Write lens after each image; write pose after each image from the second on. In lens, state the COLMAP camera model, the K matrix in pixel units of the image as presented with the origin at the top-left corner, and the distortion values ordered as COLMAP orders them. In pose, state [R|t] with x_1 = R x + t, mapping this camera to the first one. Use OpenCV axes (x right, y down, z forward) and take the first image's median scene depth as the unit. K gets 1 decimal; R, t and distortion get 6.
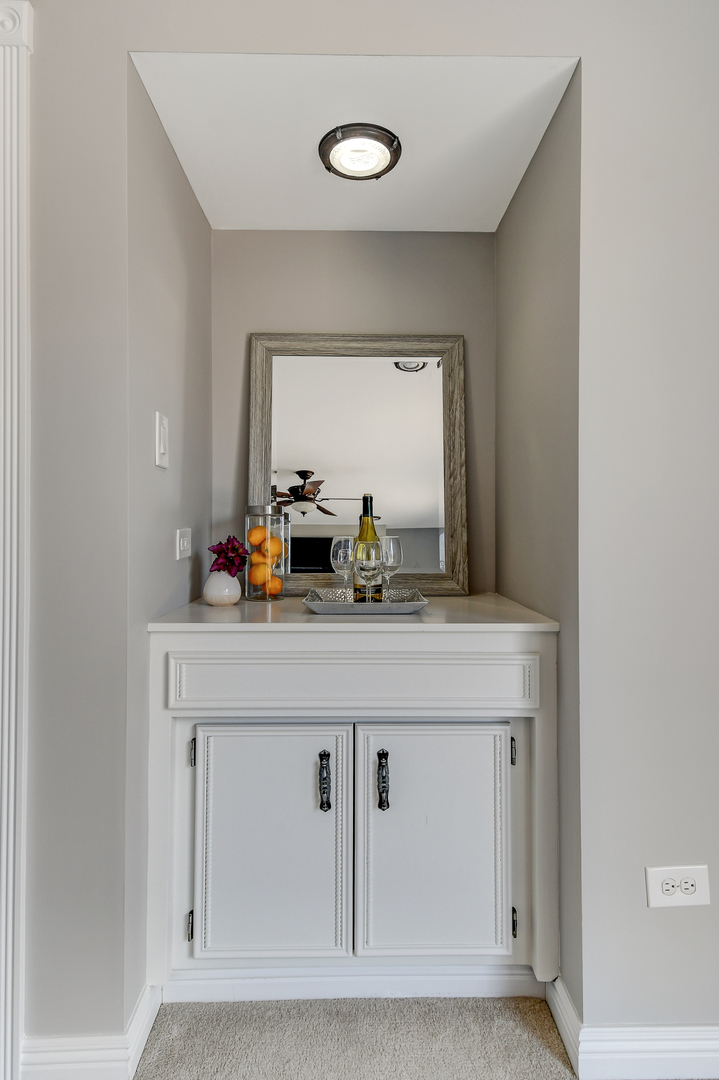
lens RADIAL K [[634.6, 0, 359.5], [0, 634.6, 540.0], [0, 0, 1]] dist [0.003671, 0.000536]
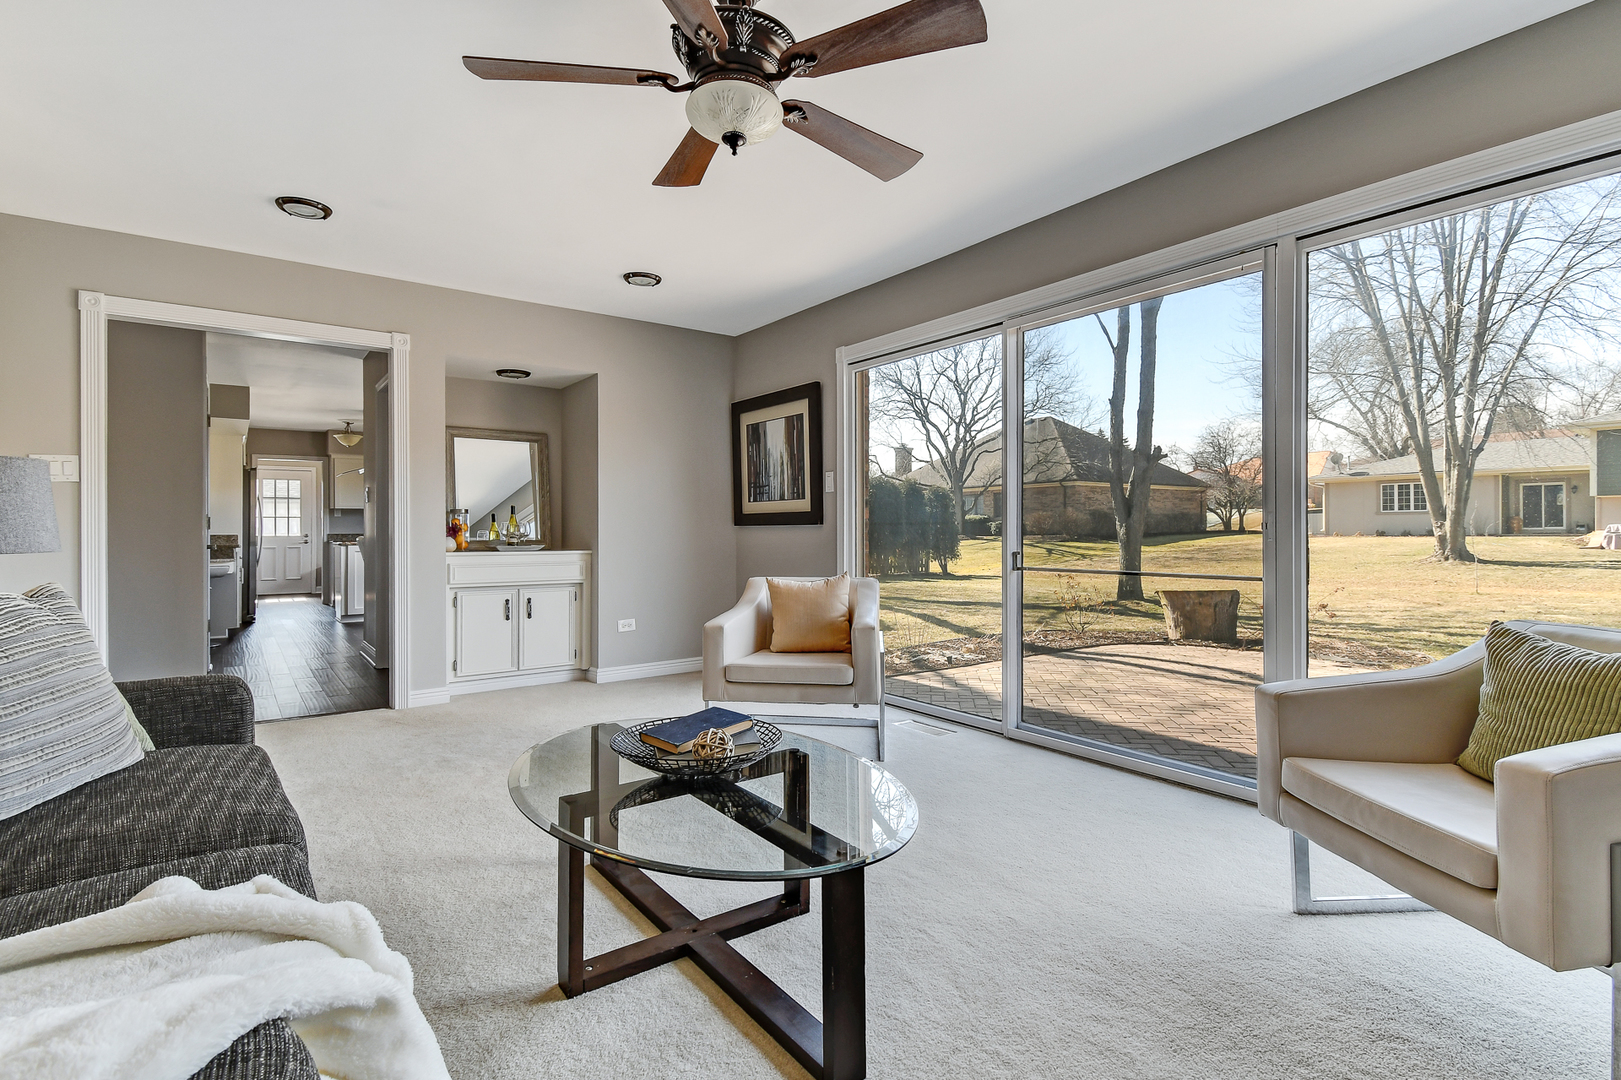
lens RADIAL K [[741.1, 0, 812.7], [0, 741.1, 513.3], [0, 0, 1]] dist [0.001178, -0.000034]
pose [[0.804631, 0.017277, 0.593524, -0.908265], [0.004279, 0.999382, -0.034892, 0.077475], [-0.593760, 0.030614, 0.804060, -2.394257]]
